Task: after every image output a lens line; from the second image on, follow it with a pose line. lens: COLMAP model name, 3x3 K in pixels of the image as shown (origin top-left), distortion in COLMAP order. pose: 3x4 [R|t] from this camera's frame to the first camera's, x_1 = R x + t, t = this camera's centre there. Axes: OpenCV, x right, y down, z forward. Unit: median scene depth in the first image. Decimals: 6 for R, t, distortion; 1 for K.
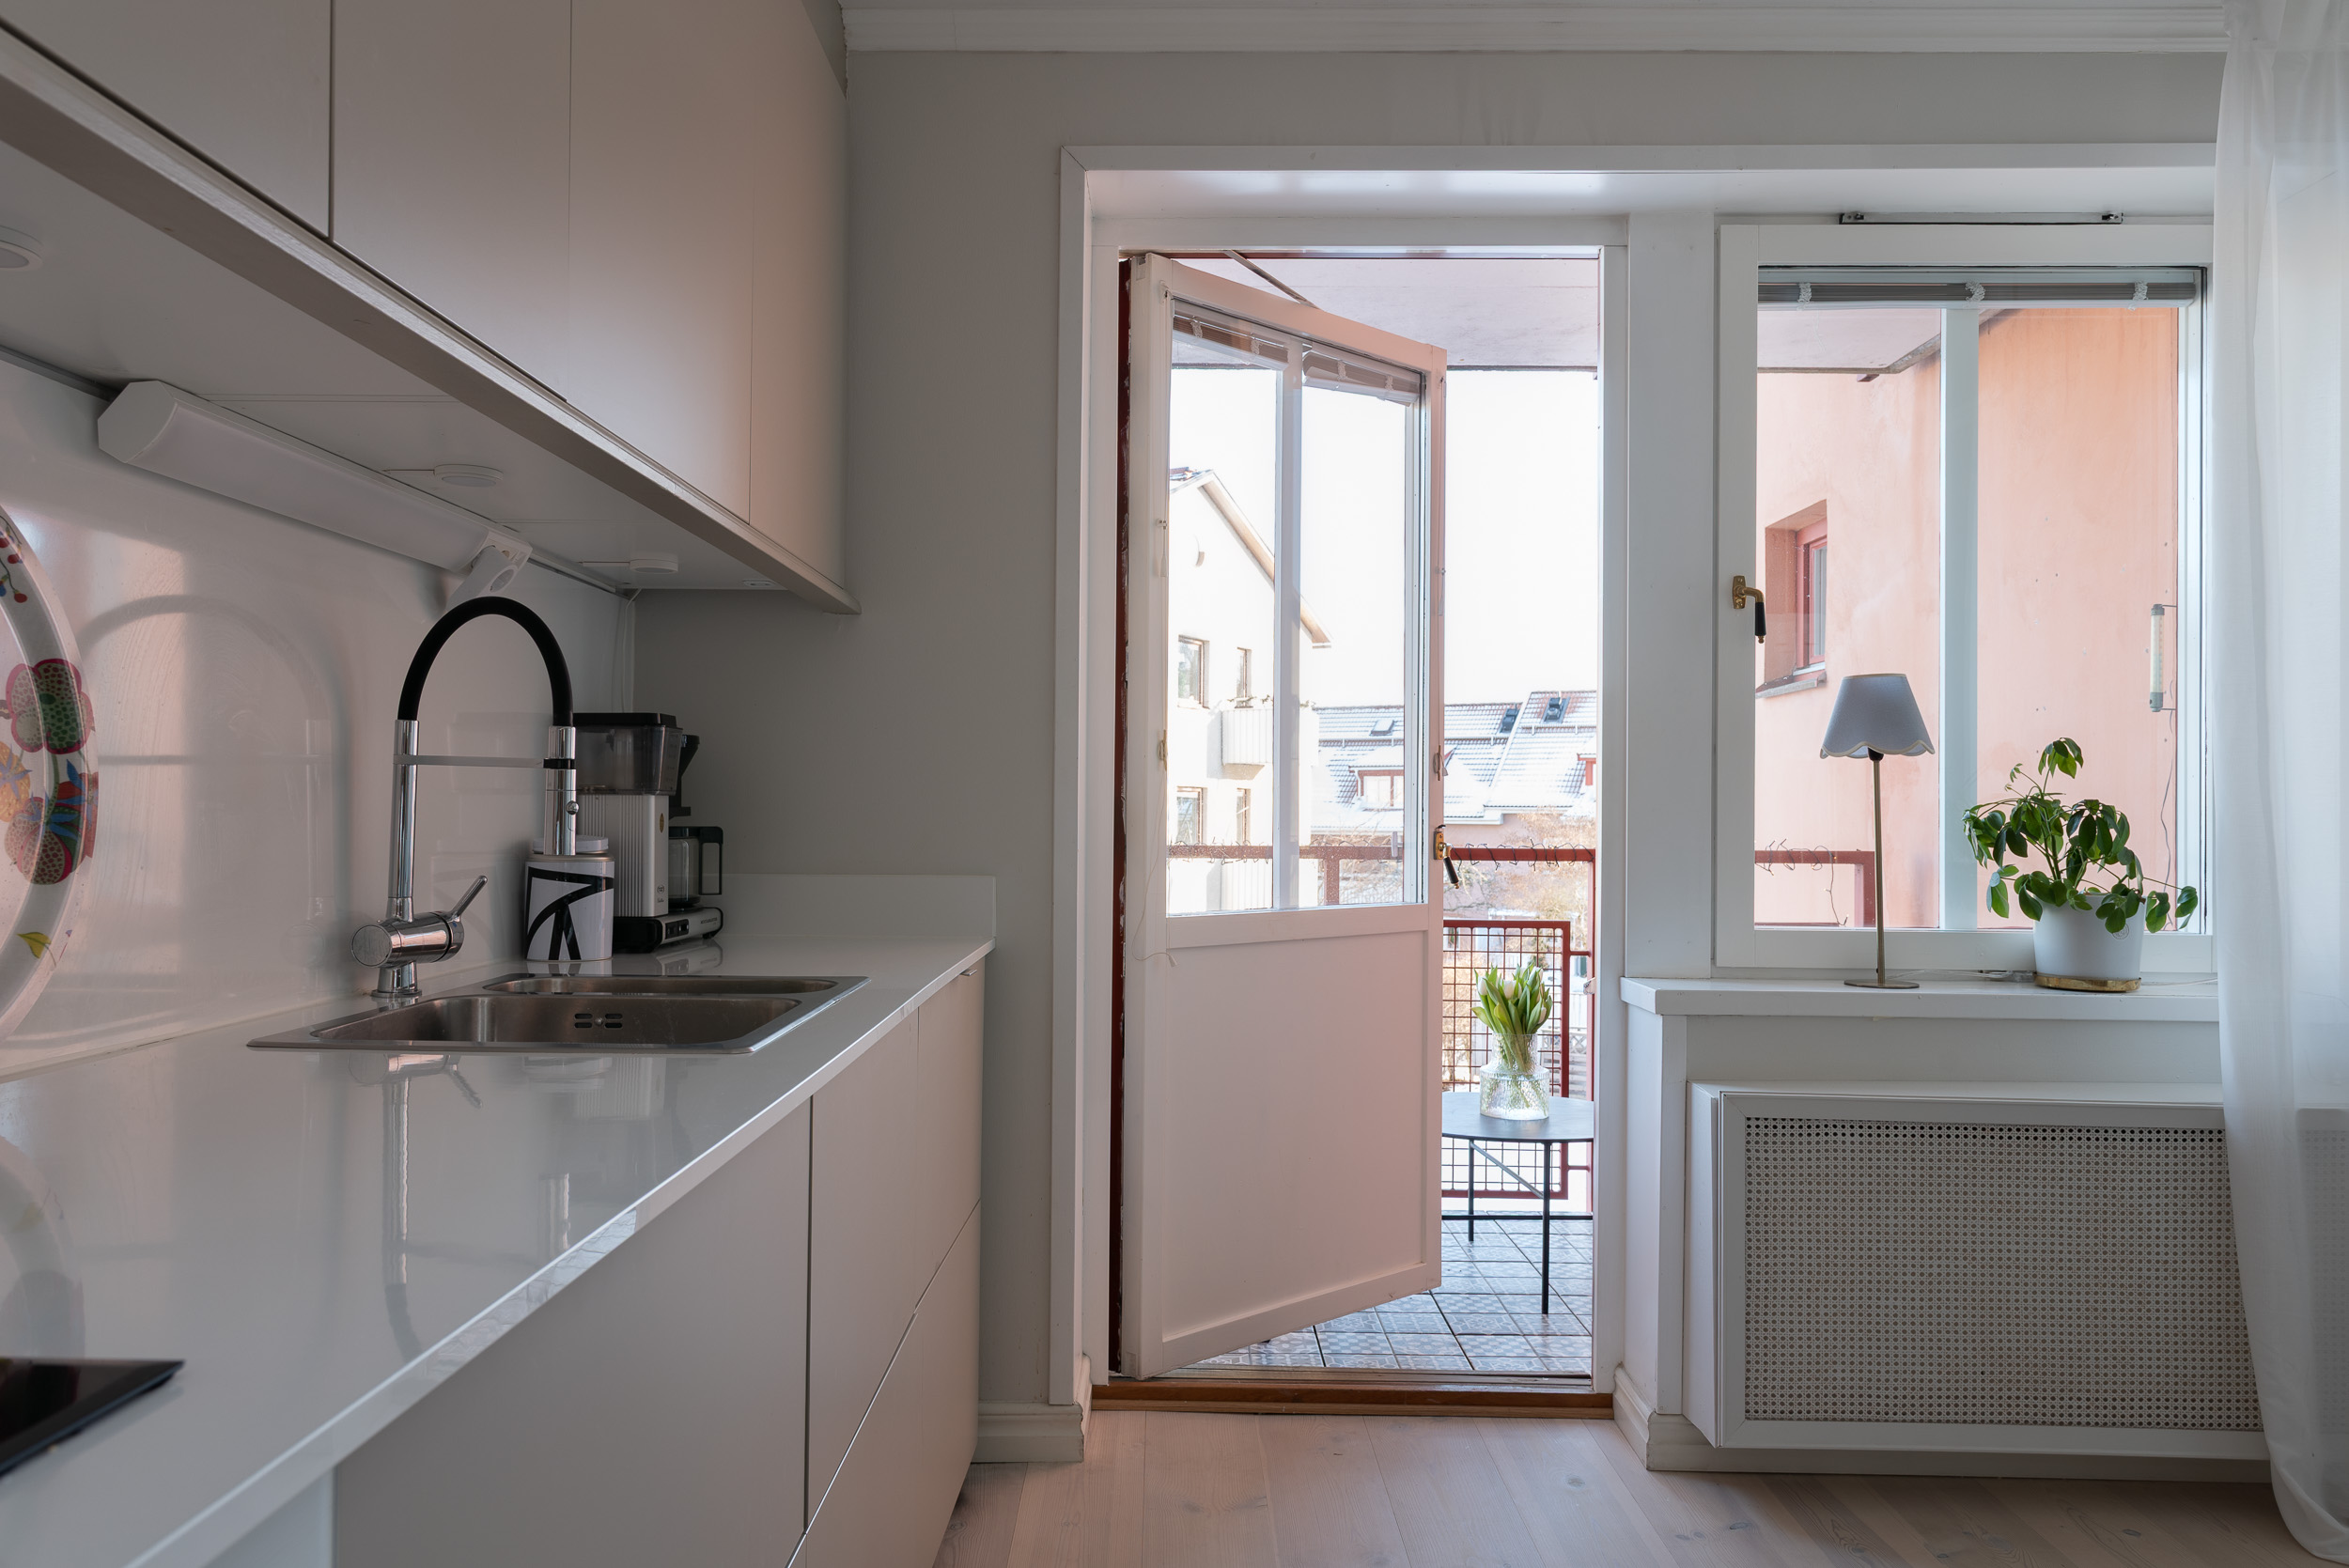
lens RADIAL K [[1661.3, 0, 1174.5], [0, 1661.3, 784.0], [0, 0, 1]] dist [0.003274, 0.010359]
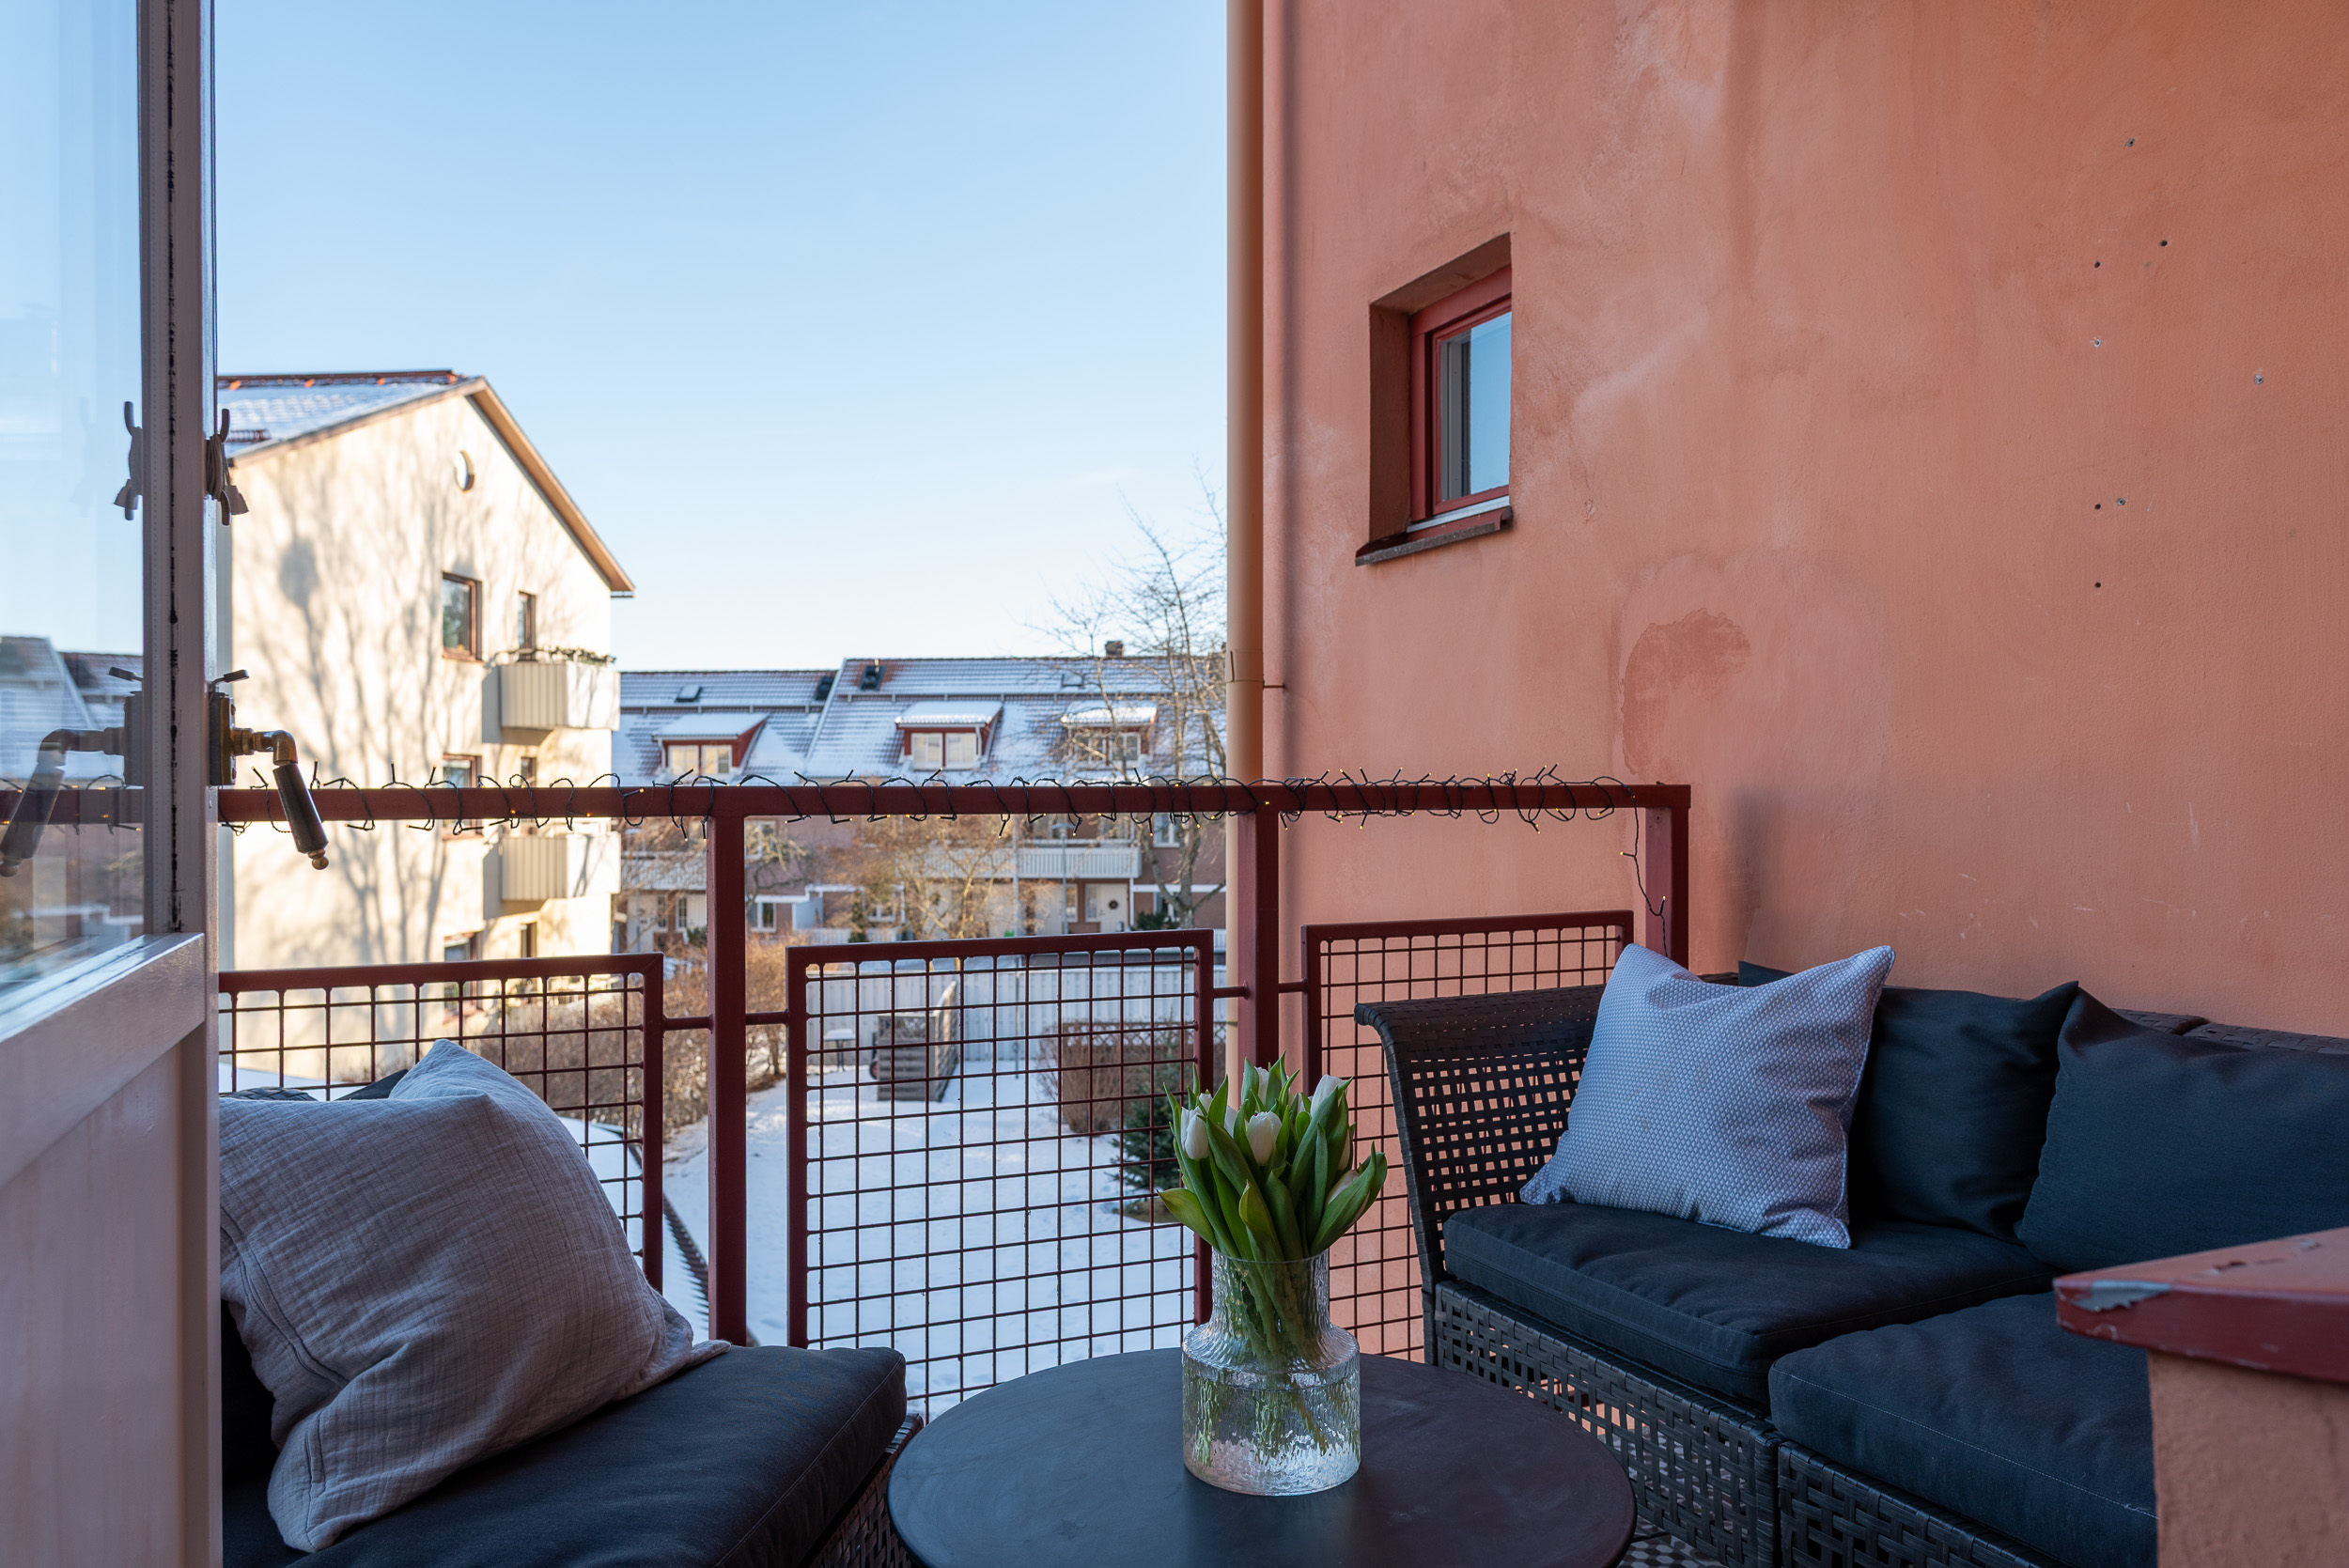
lens RADIAL K [[1661.3, 0, 1174.5], [0, 1661.3, 784.0], [0, 0, 1]] dist [0.003274, 0.010359]
pose [[0.916479, -0.011606, 0.399914, 0.017643], [0.005332, 0.999845, 0.016798, 0.019659], [-0.400047, -0.013262, 0.916399, 0.359809]]
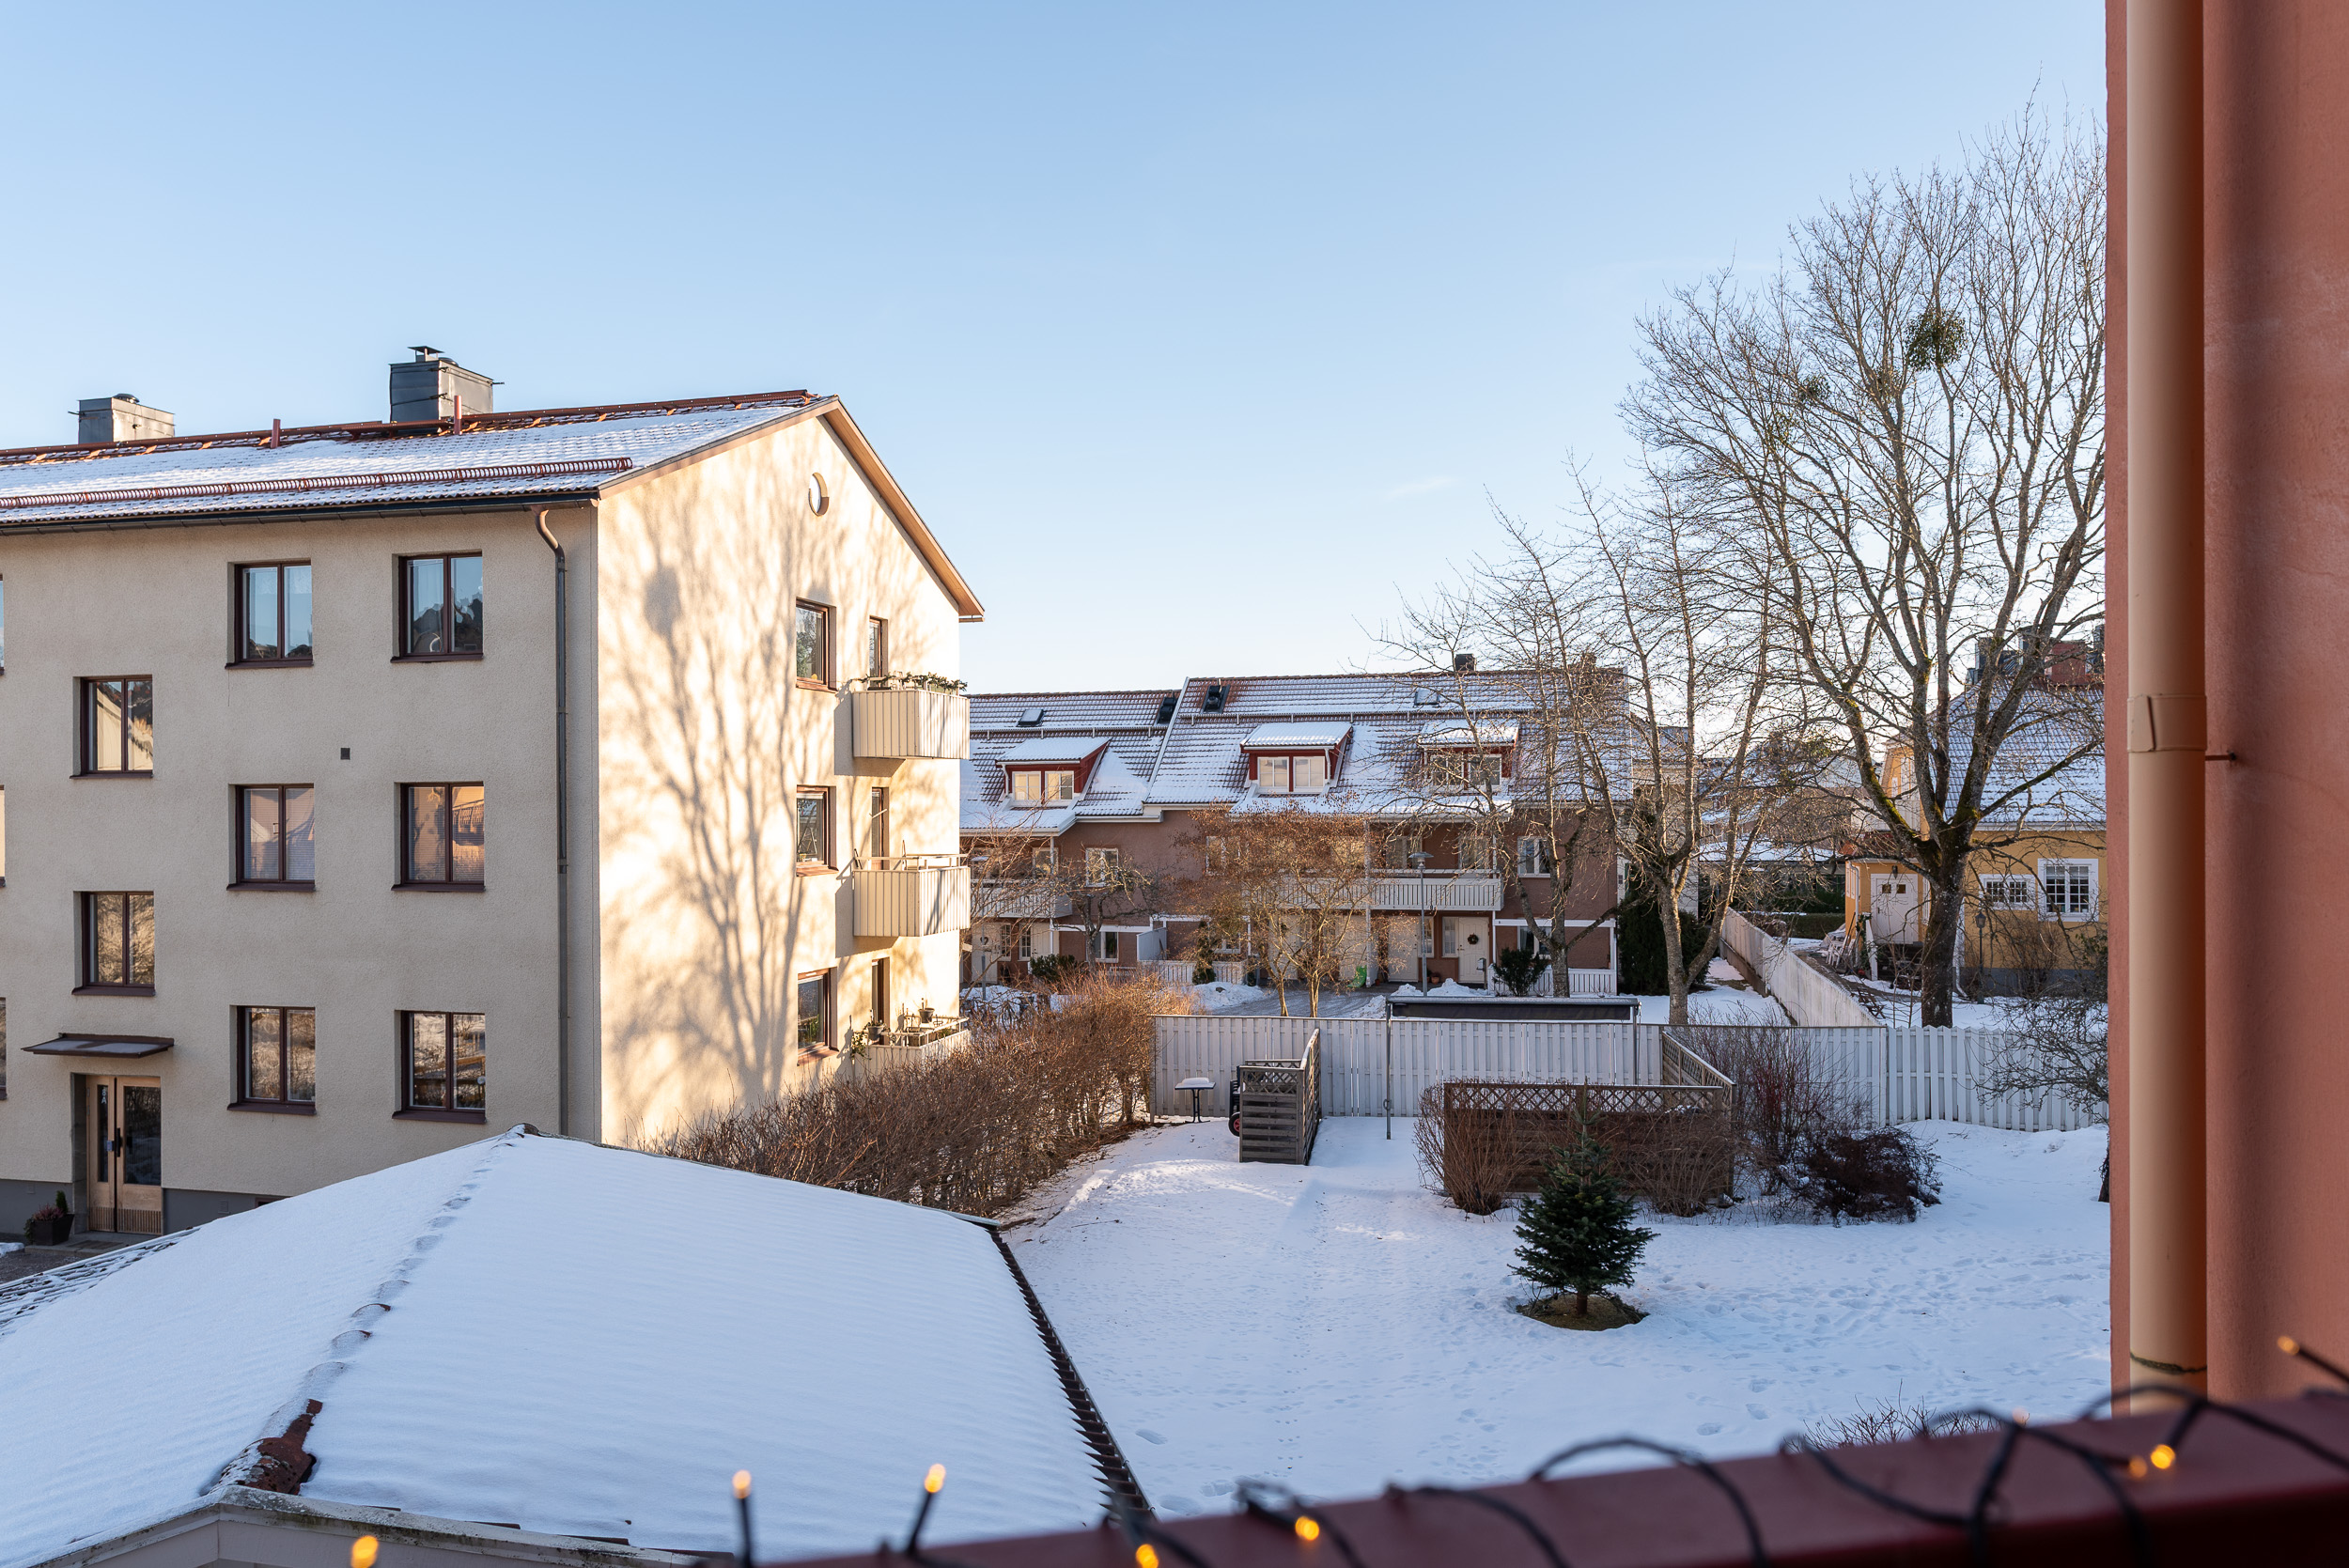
lens RADIAL K [[1738.2, 0, 1181.7], [0, 1738.2, 803.7], [0, 0, 1]] dist [0.050063, 0.001956]
pose [[0.976472, -0.012869, 0.215260, 0.003228], [0.010107, 0.999852, 0.013926, 0.004992], [-0.215407, -0.011423, 0.976457, 0.510722]]
